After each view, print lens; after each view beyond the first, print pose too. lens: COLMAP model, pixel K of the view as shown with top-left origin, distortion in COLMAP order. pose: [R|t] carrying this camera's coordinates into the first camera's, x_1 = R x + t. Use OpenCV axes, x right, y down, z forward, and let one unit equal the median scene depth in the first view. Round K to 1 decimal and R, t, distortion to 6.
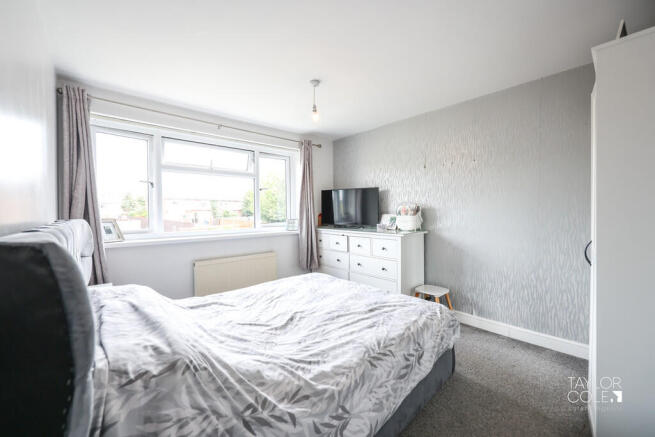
lens RADIAL K [[264.3, 0, 323.8], [0, 264.3, 215.3], [0, 0, 1]] dist [0.000685, 0.000183]
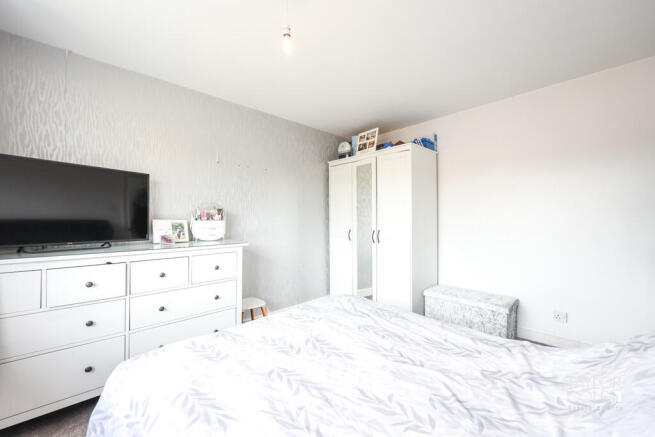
lens RADIAL K [[264.3, 0, 323.7], [0, 264.3, 216.9], [0, 0, 1]] dist [0.000685, 0.000183]
pose [[-0.035965, 0.010975, 0.999293, -0.434002], [0.023669, 0.999669, -0.010128, 0.005572], [-0.999073, 0.023288, -0.036213, 0.665927]]
